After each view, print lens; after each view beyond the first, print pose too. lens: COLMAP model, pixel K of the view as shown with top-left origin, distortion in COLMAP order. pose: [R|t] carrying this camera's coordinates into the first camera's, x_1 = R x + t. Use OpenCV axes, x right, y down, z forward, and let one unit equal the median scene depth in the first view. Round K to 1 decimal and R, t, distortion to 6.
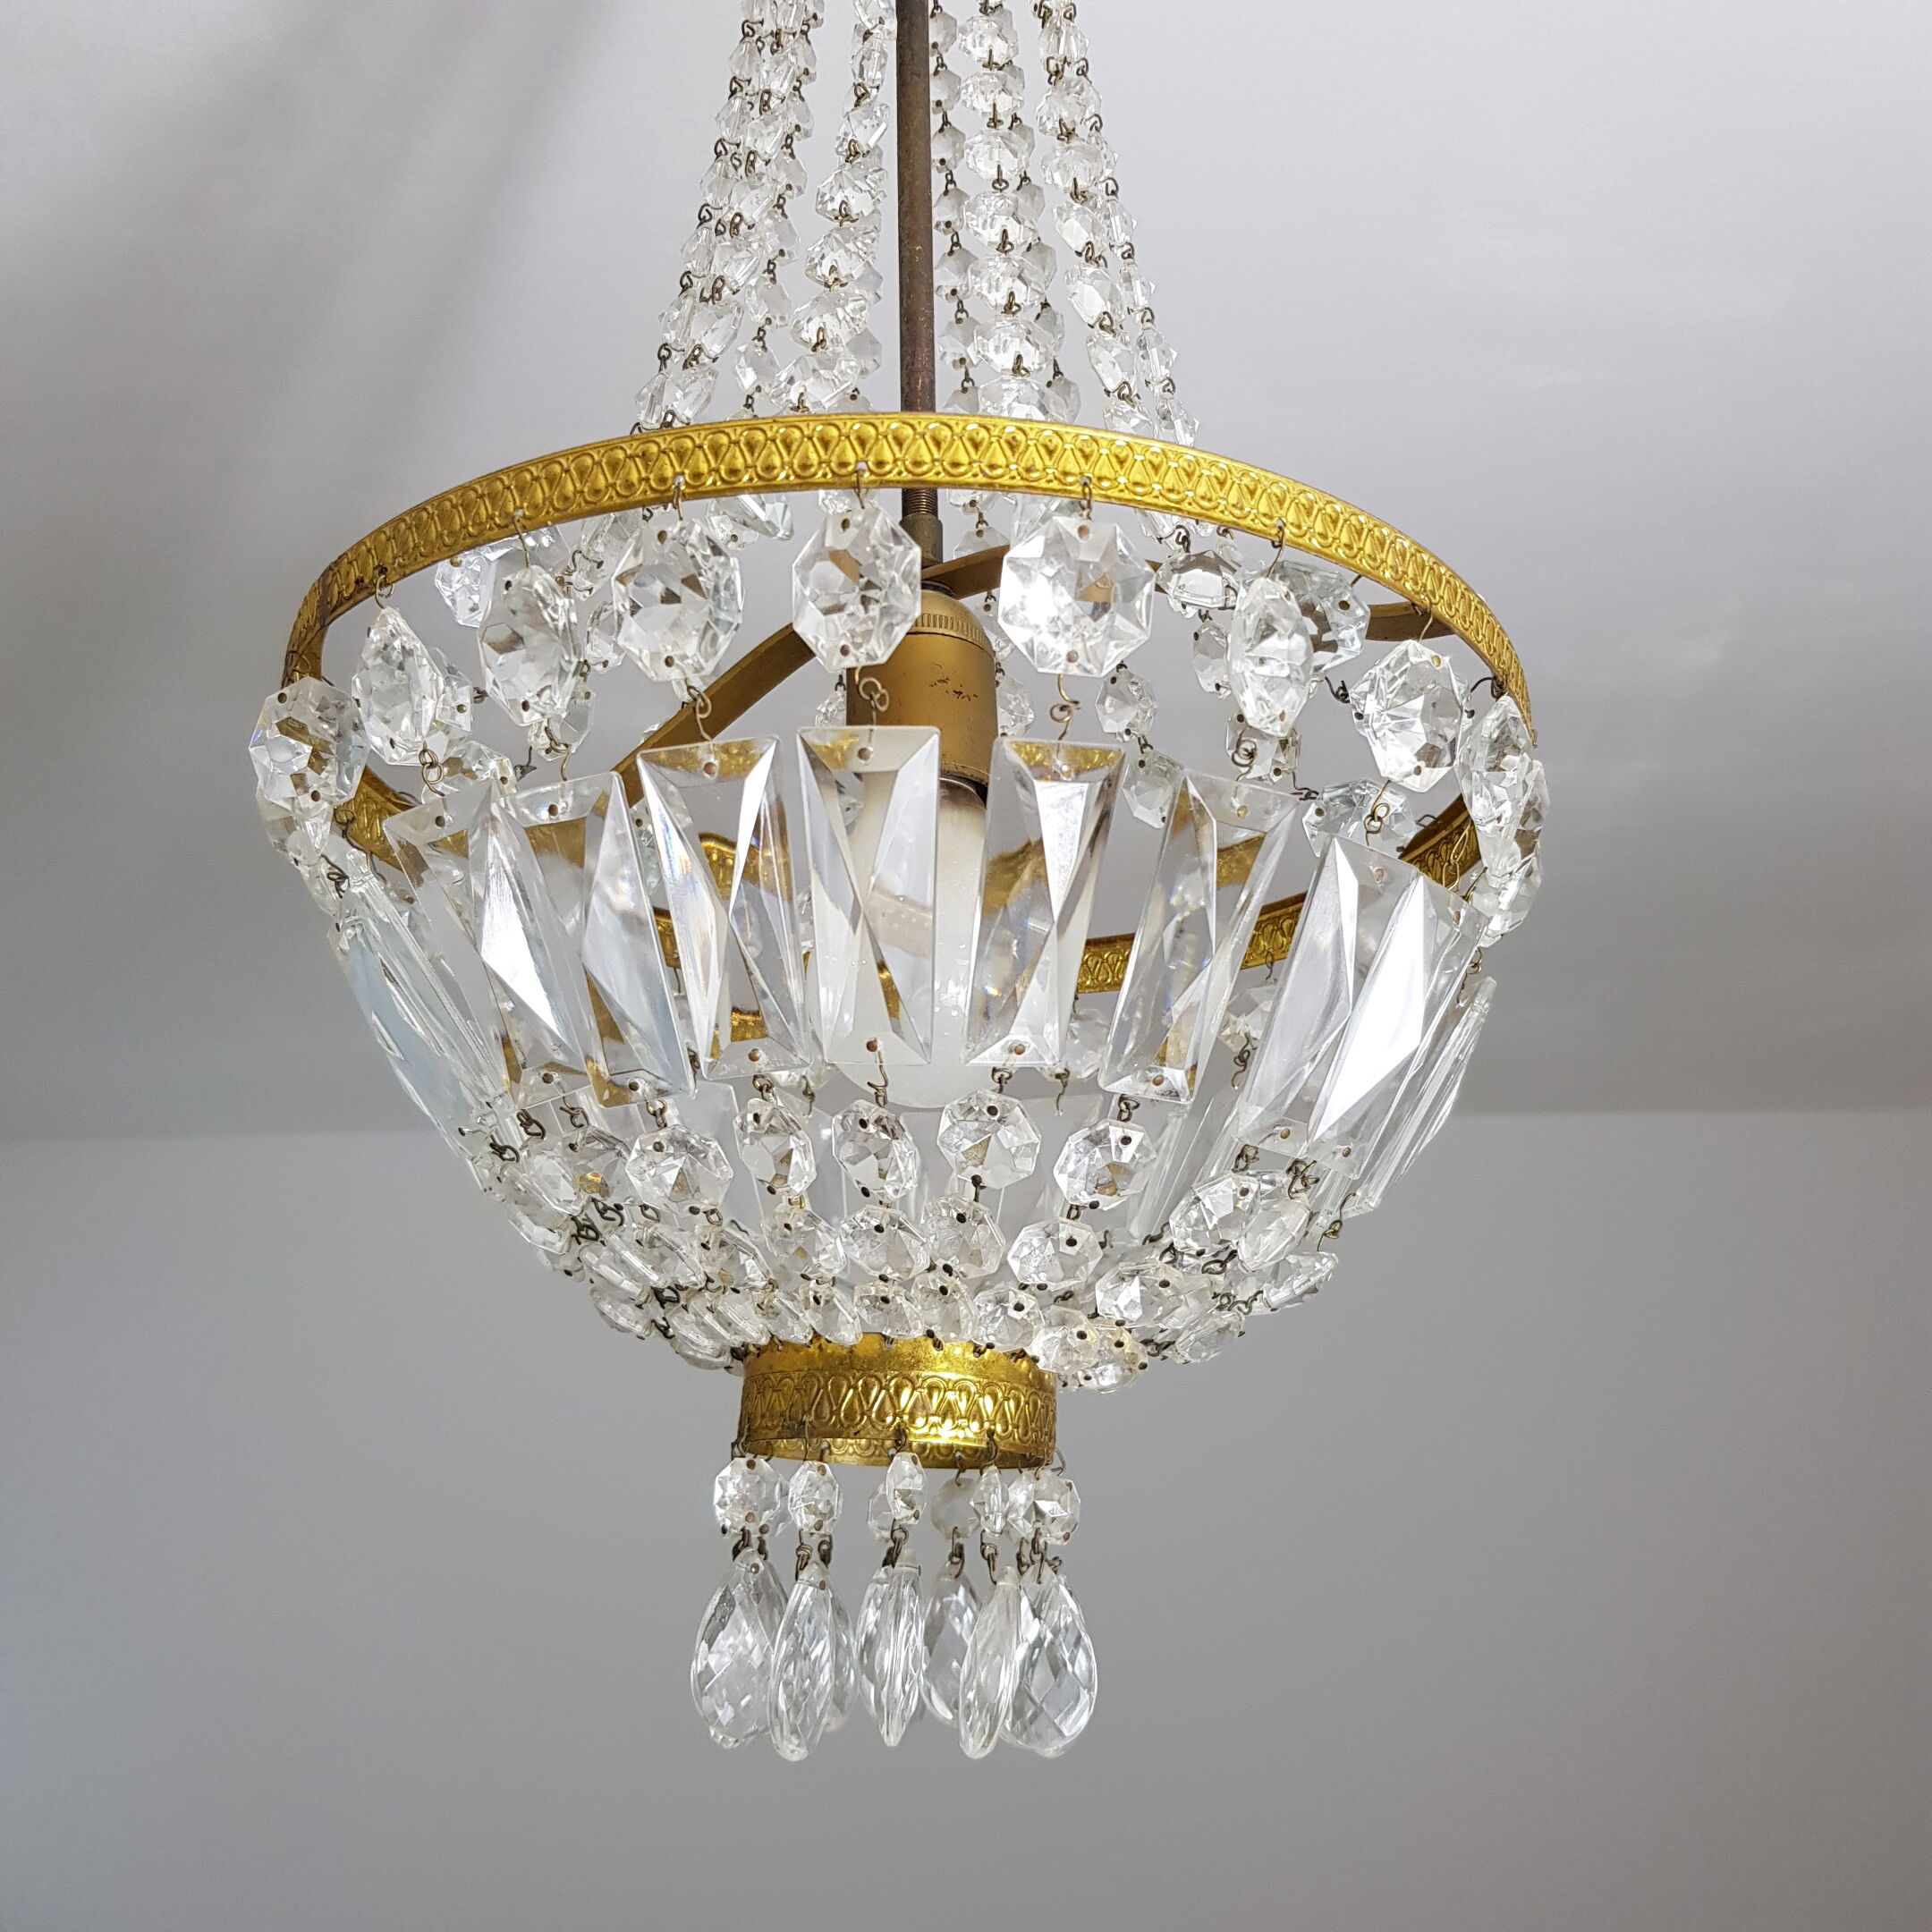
lens RADIAL K [[2072.0, 0, 966.0], [0, 2072.0, 966.0], [0, 0, 1]] dist [0.139554, -0.409317]
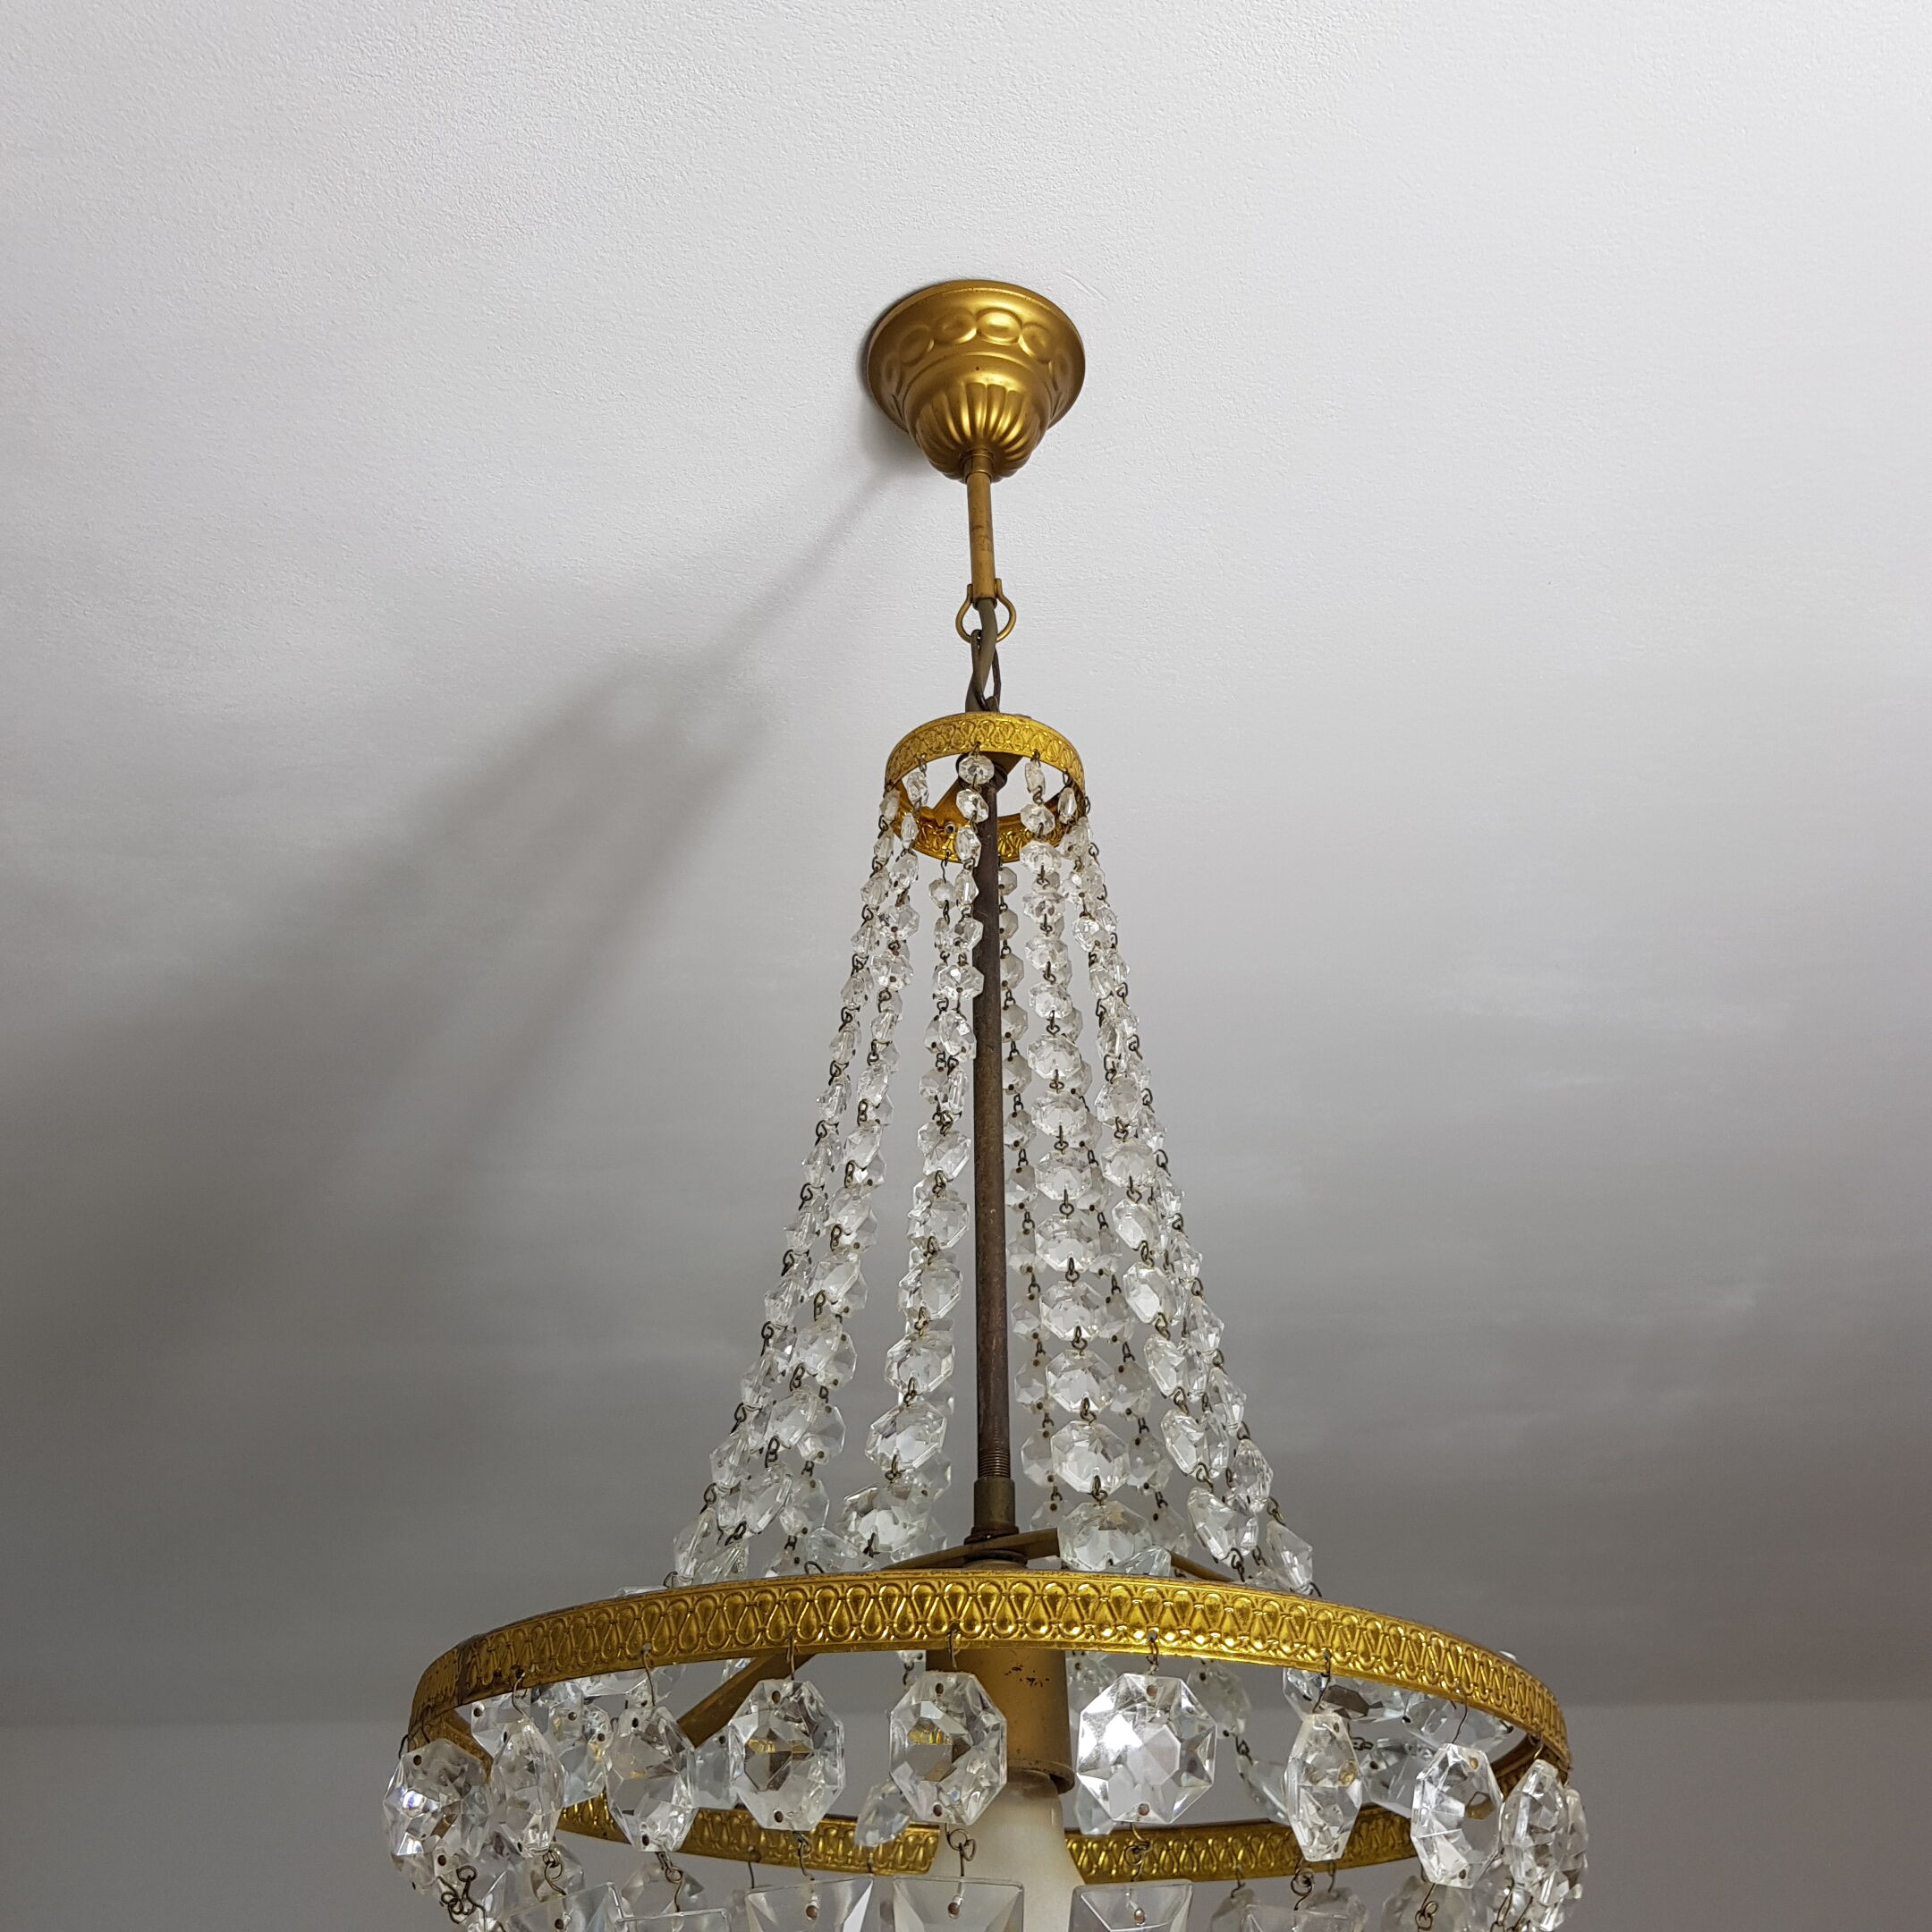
lens RADIAL K [[2066.0, 0, 986.1], [0, 2066.0, 903.7], [0, 0, 1]] dist [0.145647, -0.370790]
pose [[0.999926, 0.000933, -0.012153, -0.016384], [-0.003916, 0.968798, -0.247820, -0.290951], [0.011542, 0.247849, 0.968730, -0.167099]]
